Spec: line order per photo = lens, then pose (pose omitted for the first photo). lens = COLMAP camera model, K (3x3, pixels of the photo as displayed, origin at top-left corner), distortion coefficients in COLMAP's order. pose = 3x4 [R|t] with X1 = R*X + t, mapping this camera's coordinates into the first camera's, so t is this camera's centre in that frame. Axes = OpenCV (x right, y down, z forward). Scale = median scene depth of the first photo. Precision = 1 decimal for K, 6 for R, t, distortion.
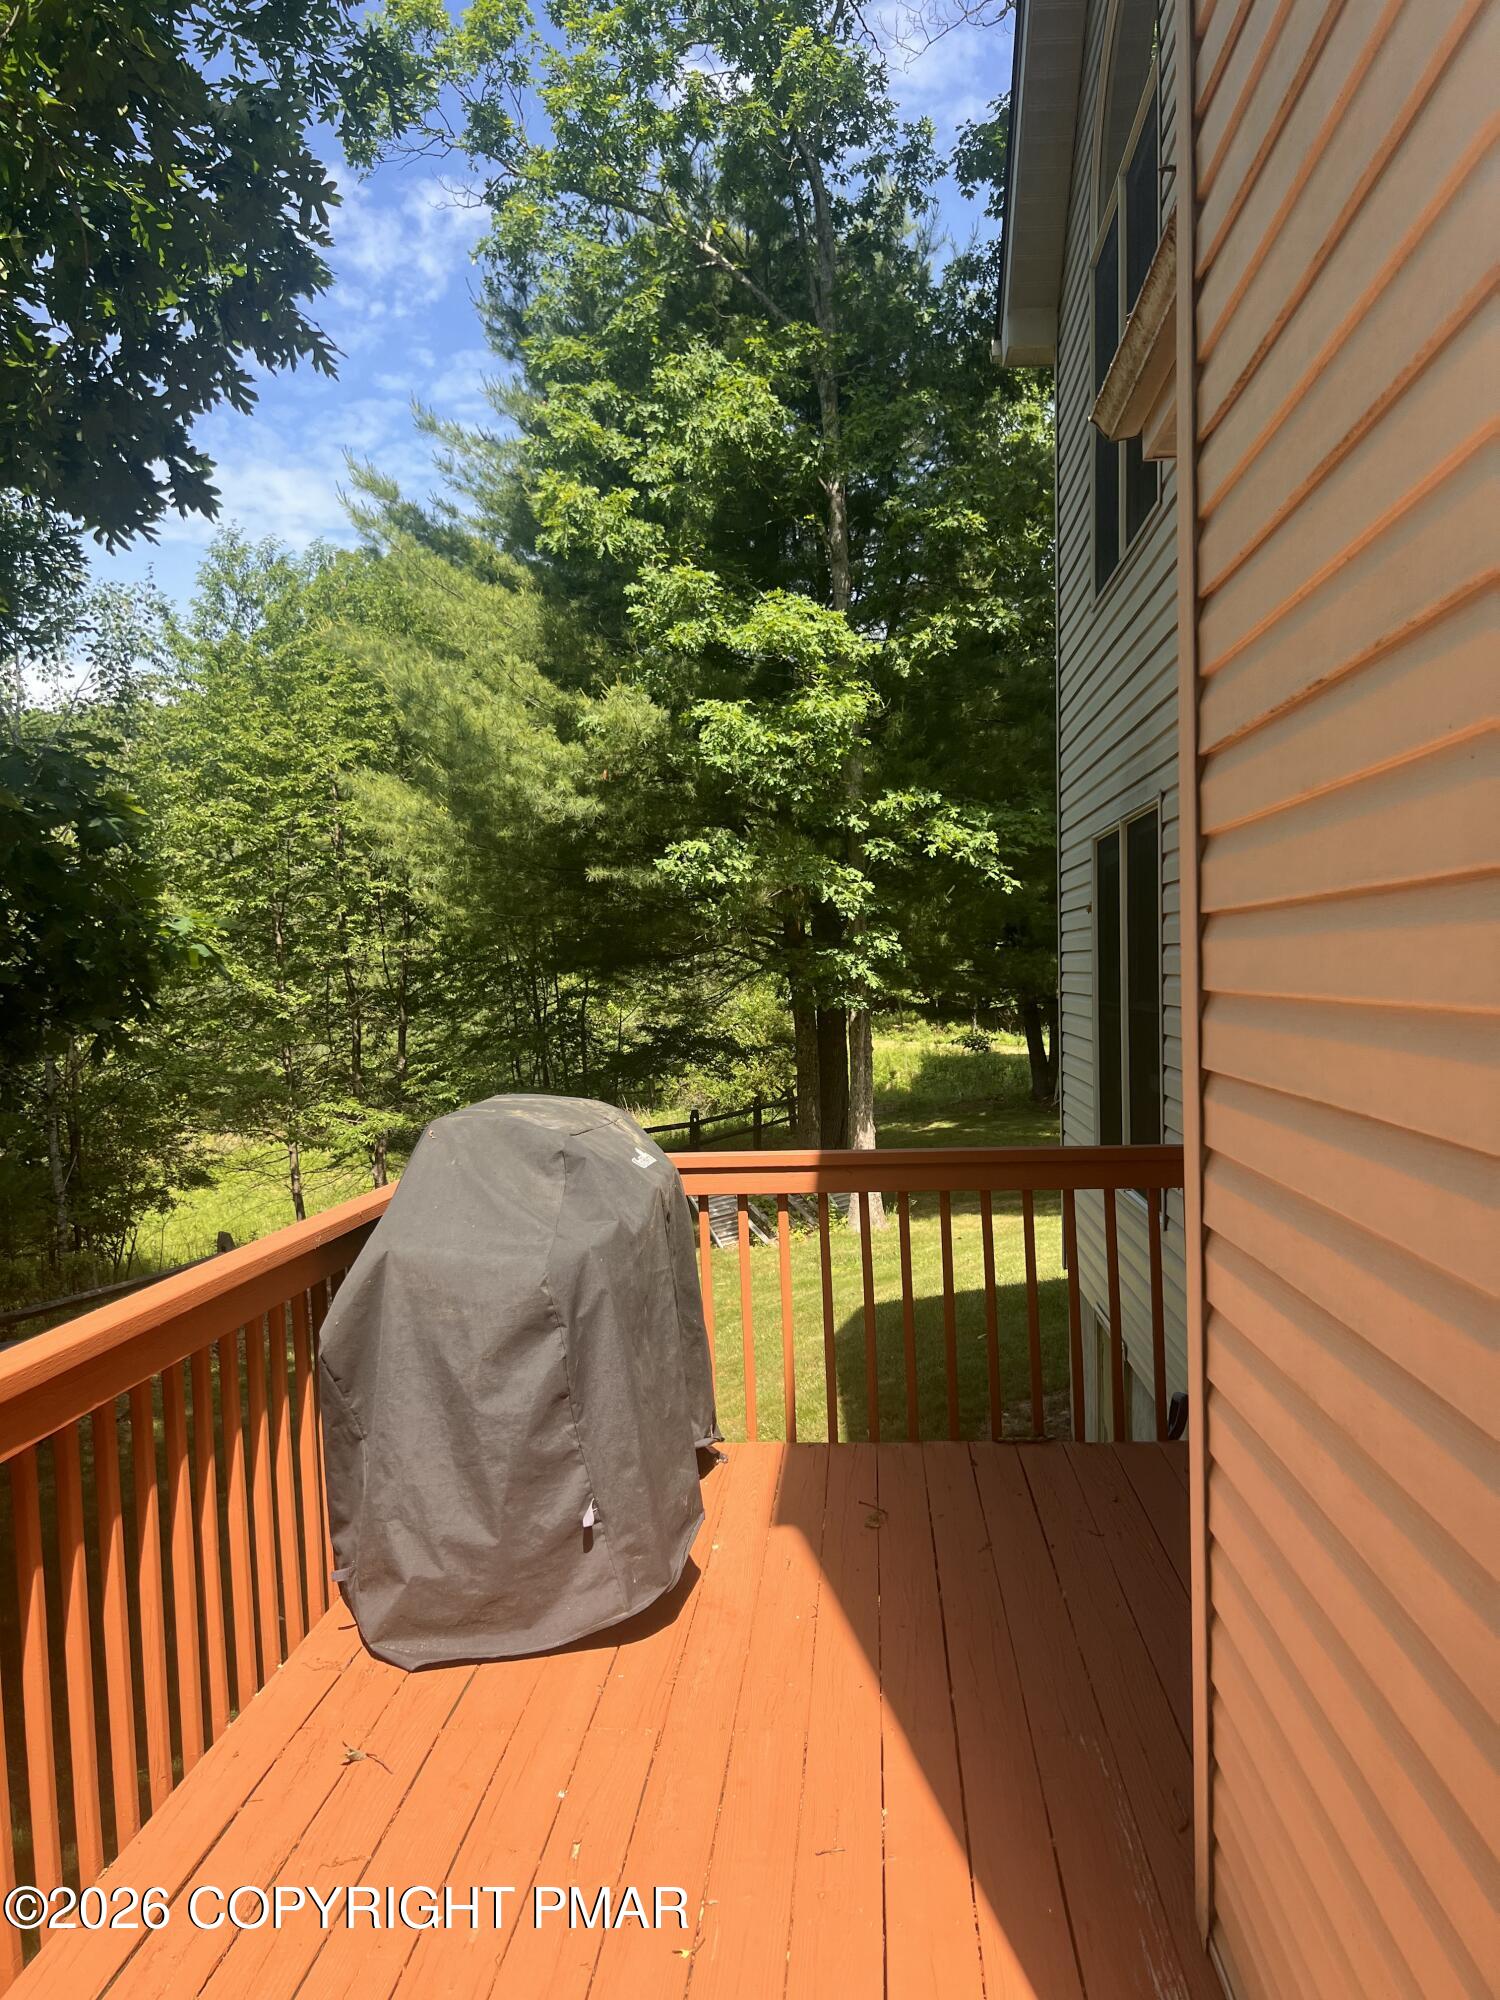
lens RADIAL K [[1525.8, 0, 750.0], [0, 1525.8, 1000.0], [0, 0, 1]] dist [0.102940, -0.228535]
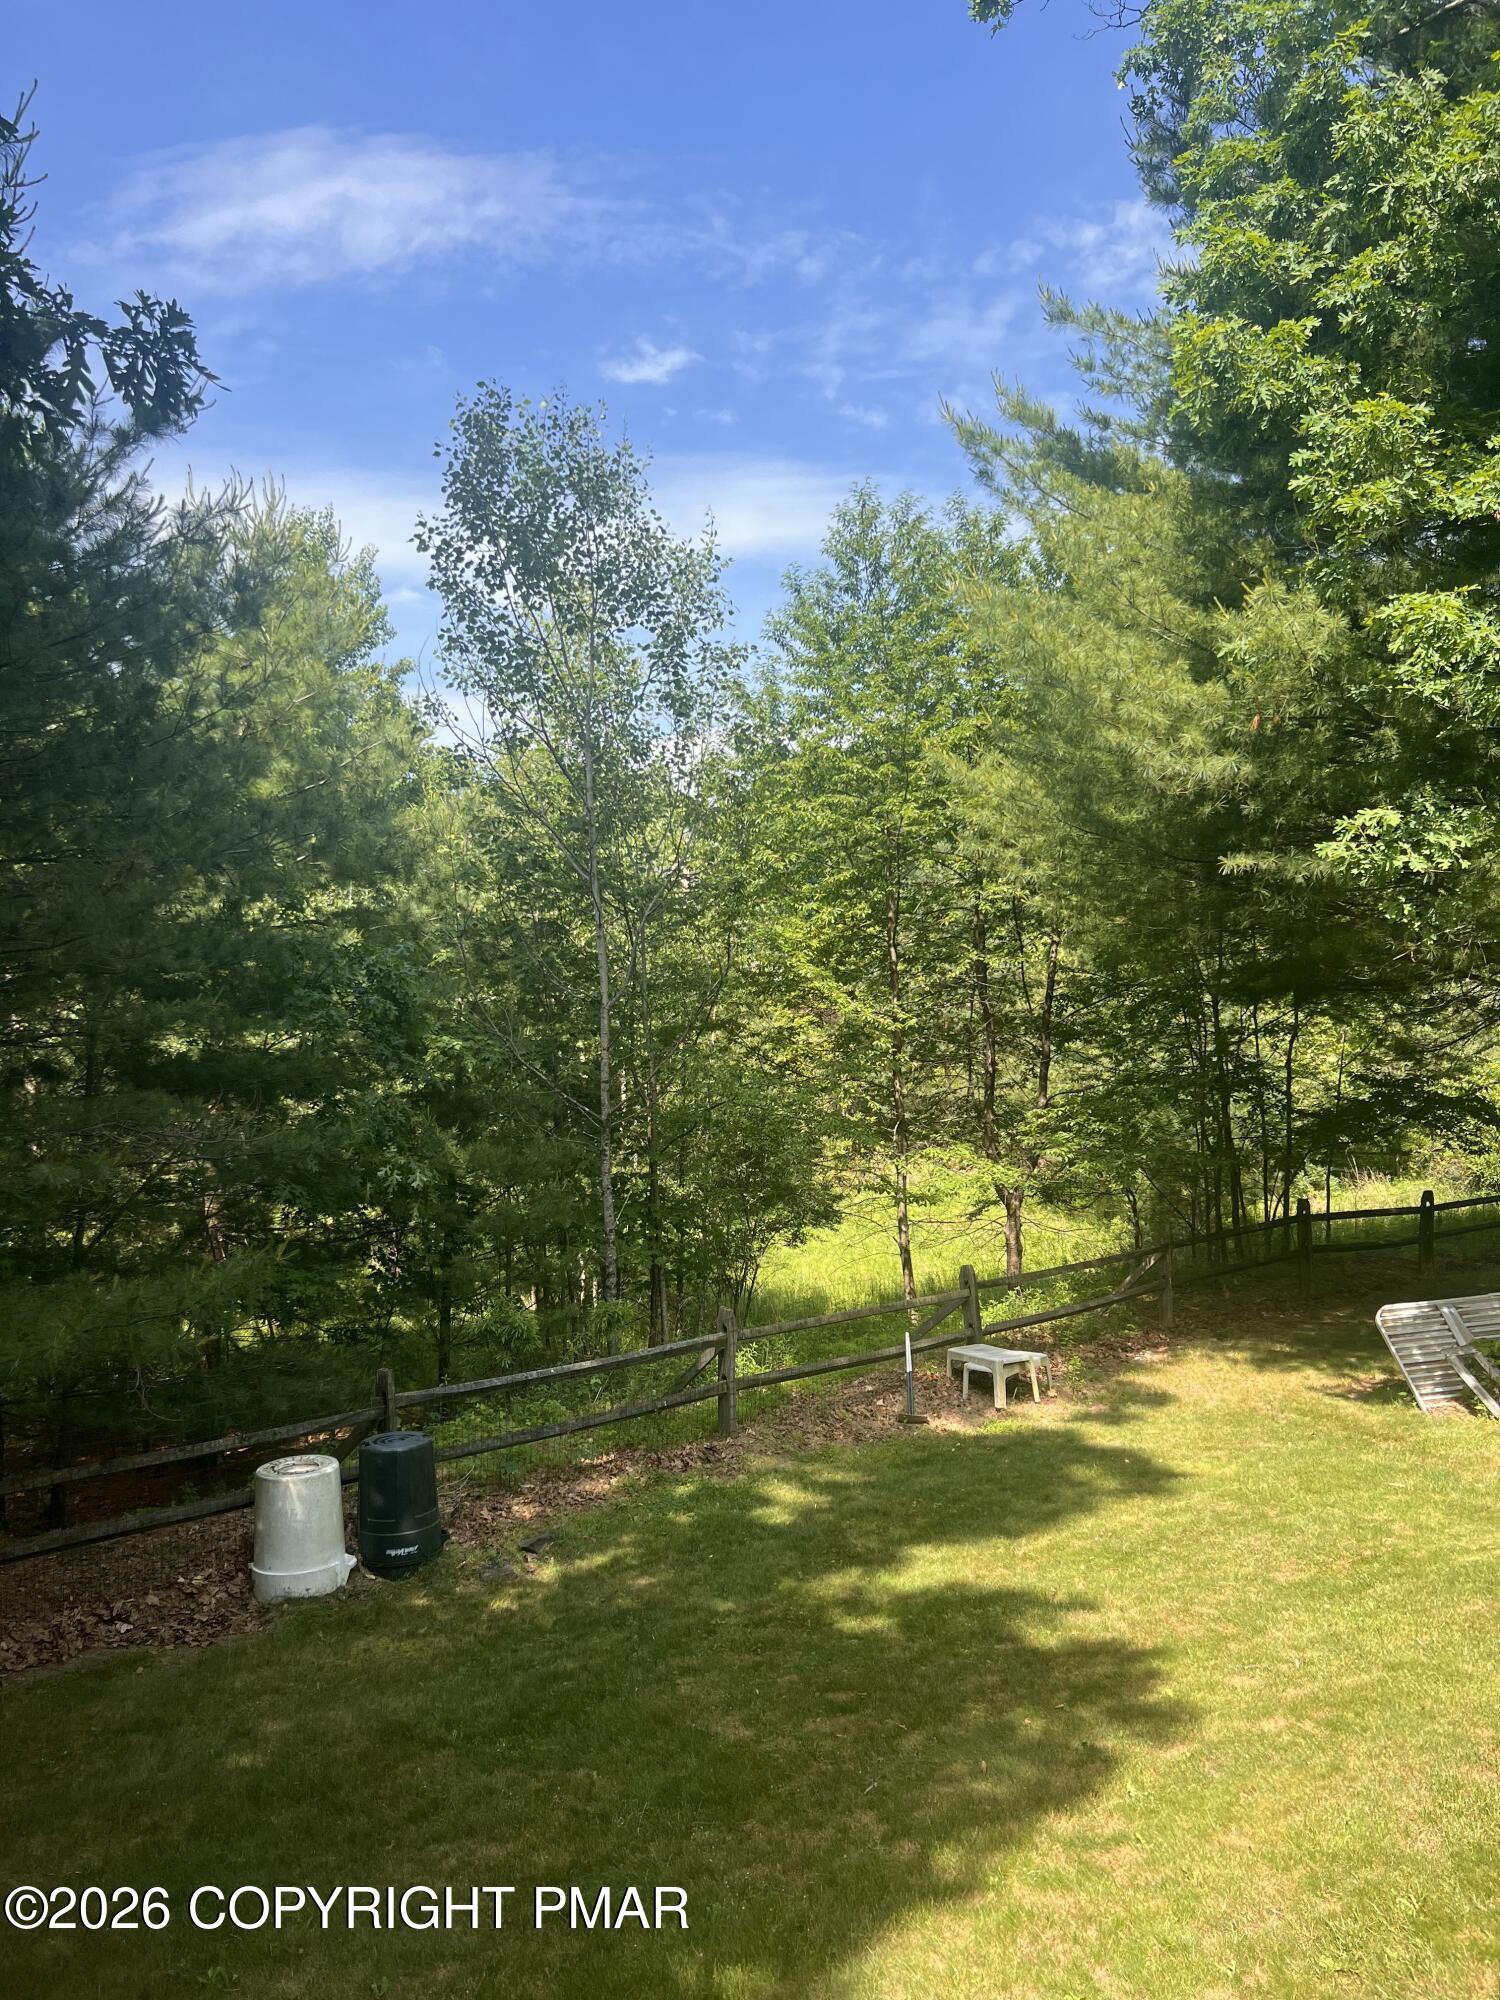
lens RADIAL K [[1462.0, 0, 752.6], [0, 1462.0, 1015.2], [0, 0, 1]] dist [-0.012824, -0.003744]
pose [[0.863135, 0.033002, -0.503894, 0.048207], [-0.035426, 0.999361, 0.004770, -0.007766], [0.503729, 0.013734, 0.863753, 0.306227]]
